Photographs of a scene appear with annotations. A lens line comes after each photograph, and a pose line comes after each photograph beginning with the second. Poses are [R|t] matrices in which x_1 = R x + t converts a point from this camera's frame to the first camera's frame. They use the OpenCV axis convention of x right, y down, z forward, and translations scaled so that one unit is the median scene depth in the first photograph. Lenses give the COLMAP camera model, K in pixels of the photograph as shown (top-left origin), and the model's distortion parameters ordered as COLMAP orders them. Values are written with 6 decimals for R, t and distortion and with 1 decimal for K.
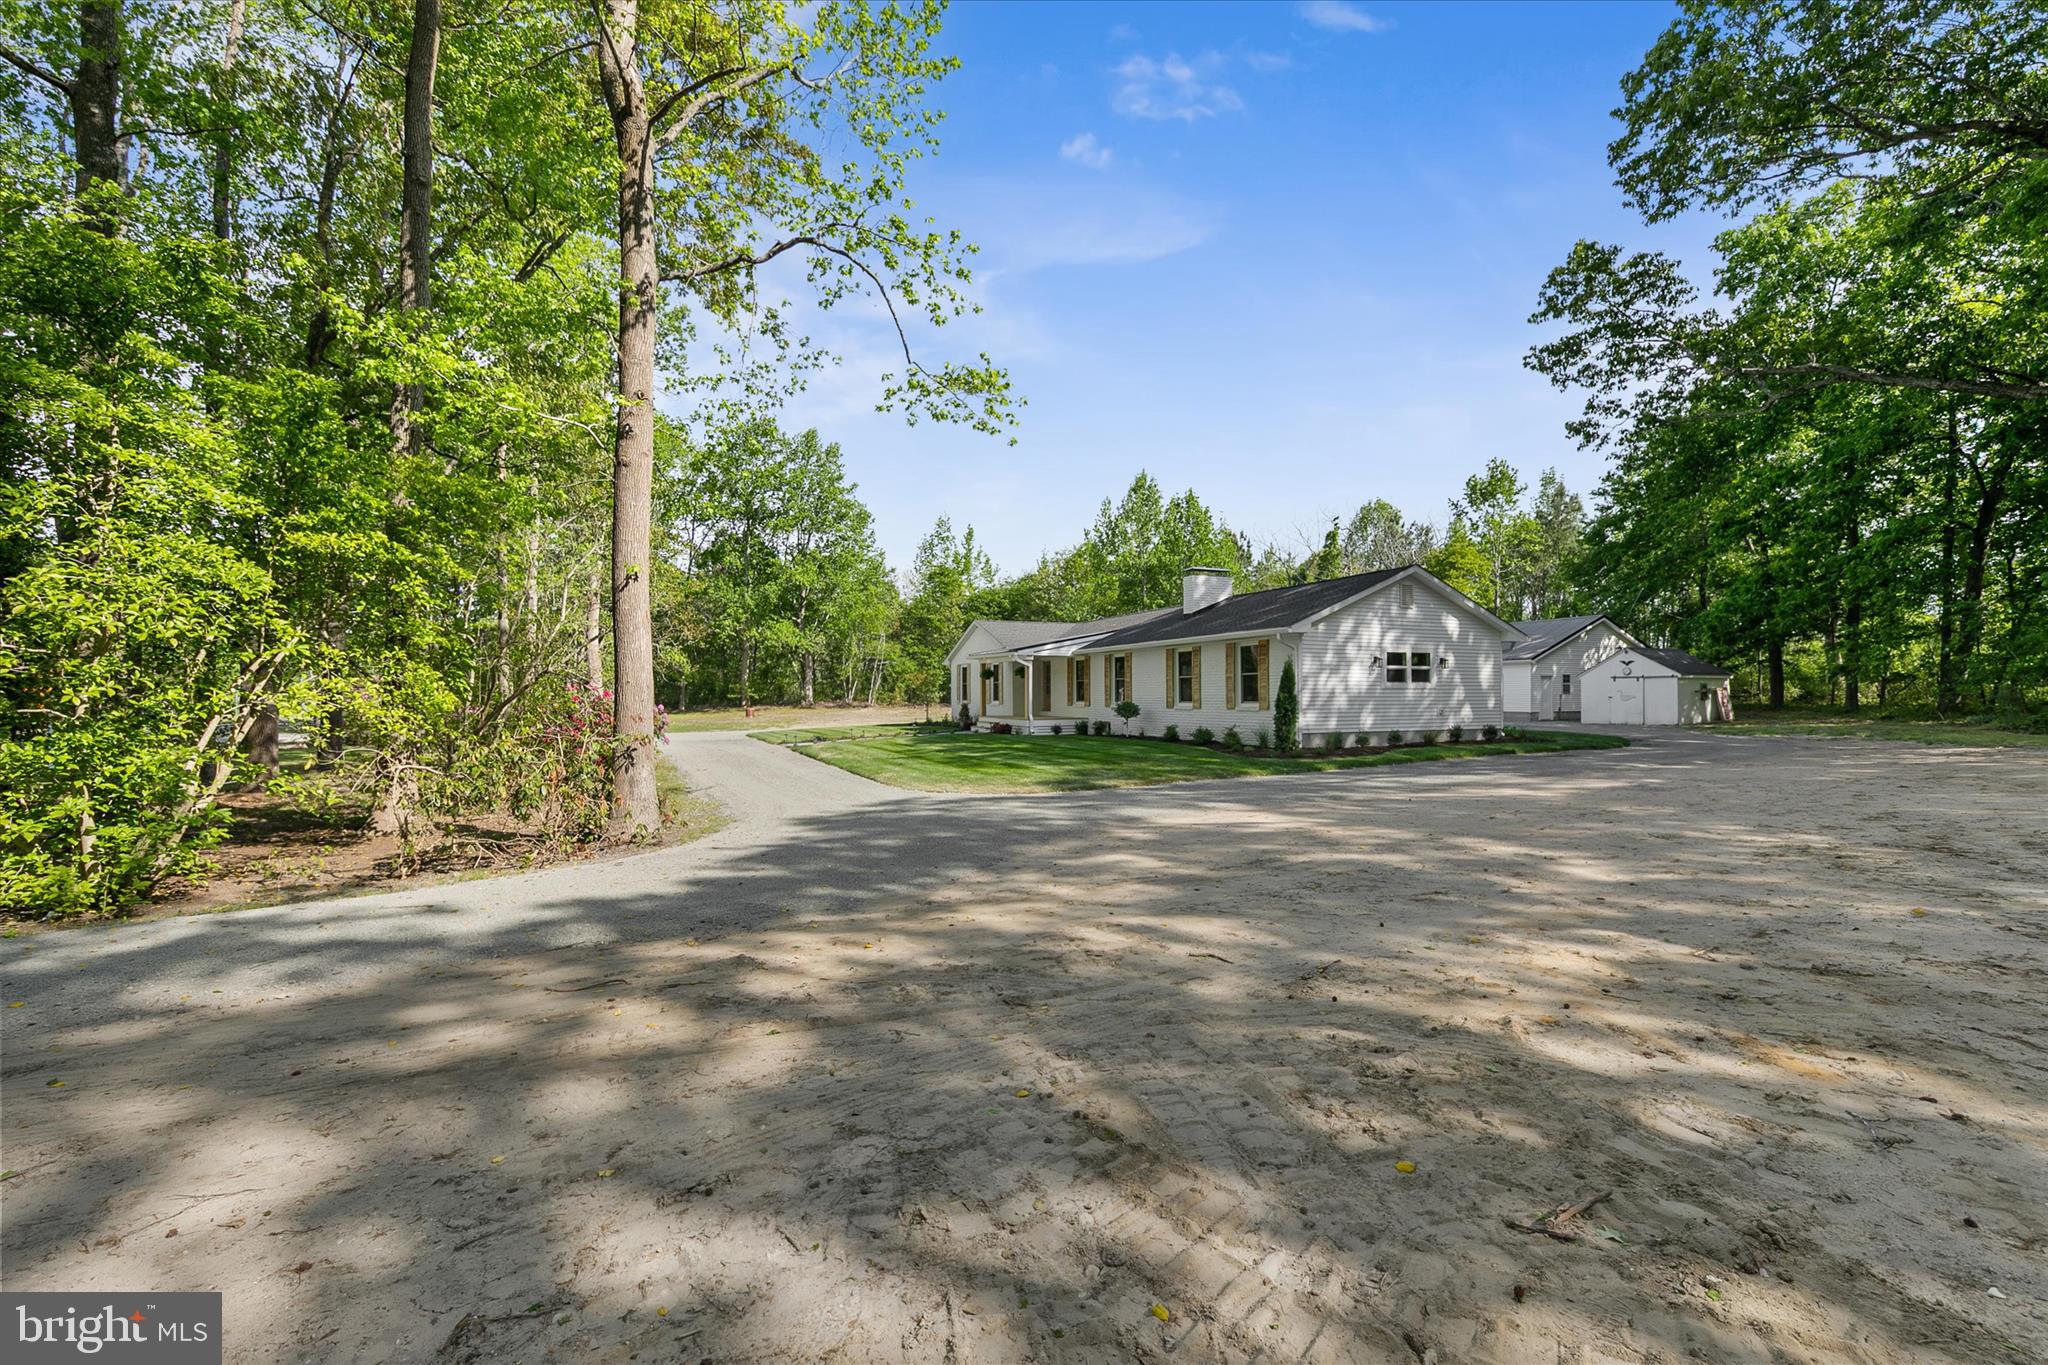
lens RADIAL K [[827.7, 0, 1024.0], [0, 827.7, 682.5], [0, 0, 1]] dist [-0.000338, -0.000042]
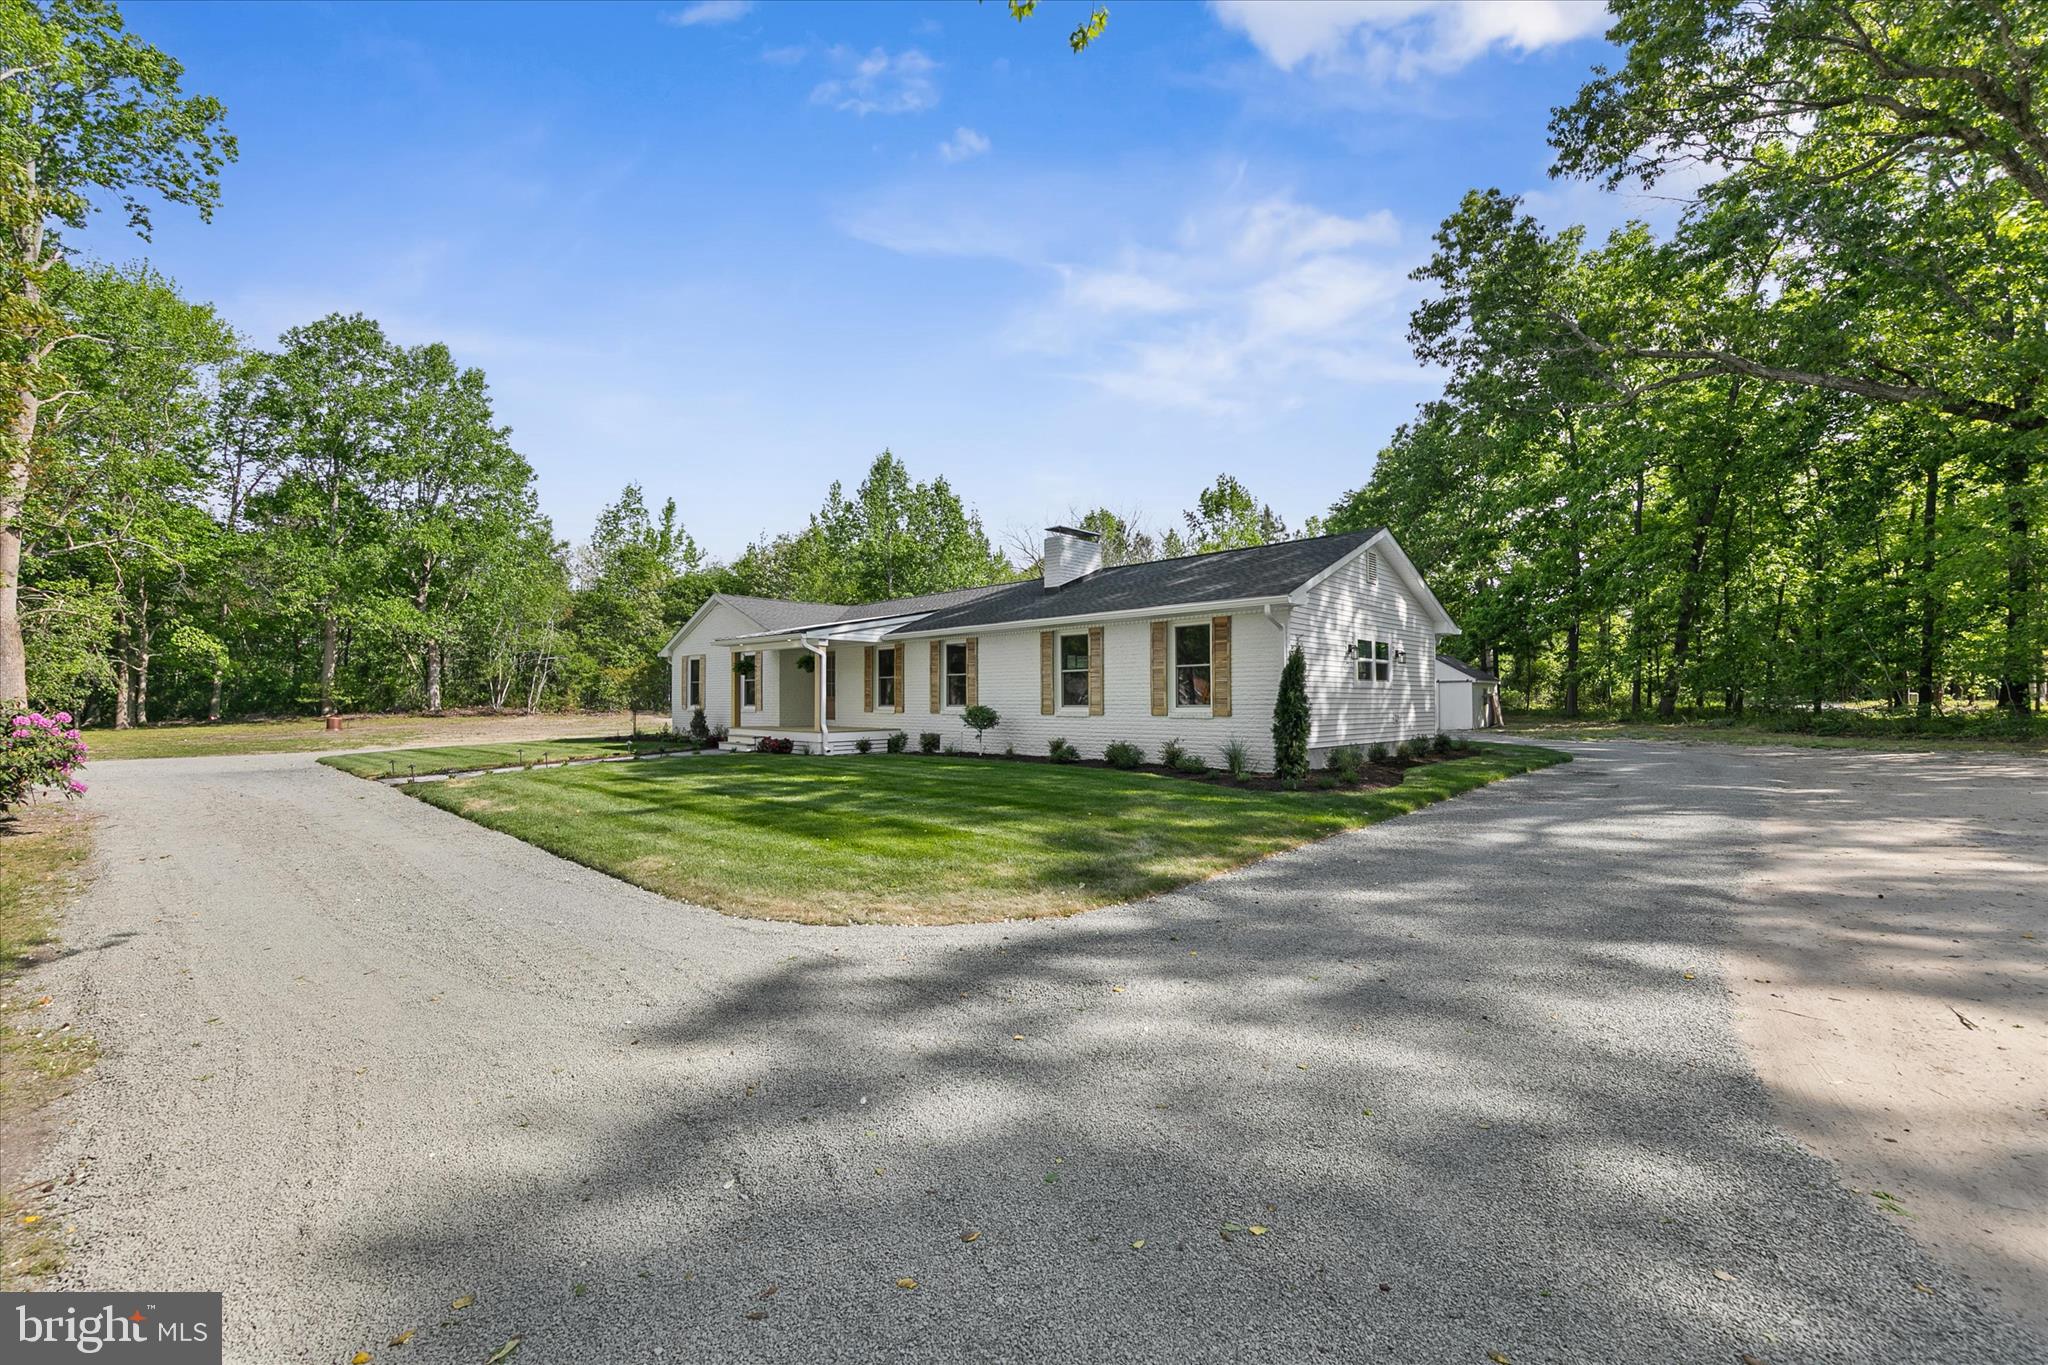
lens RADIAL K [[812.2, 0, 1028.2], [0, 812.2, 691.4], [0, 0, 1]] dist [0.009275, -0.000209]
pose [[0.930990, 0.006740, 0.364983, -0.033872], [-0.007557, 0.999971, 0.000809, 0.003785], [-0.364967, -0.003512, 0.931014, 0.130473]]
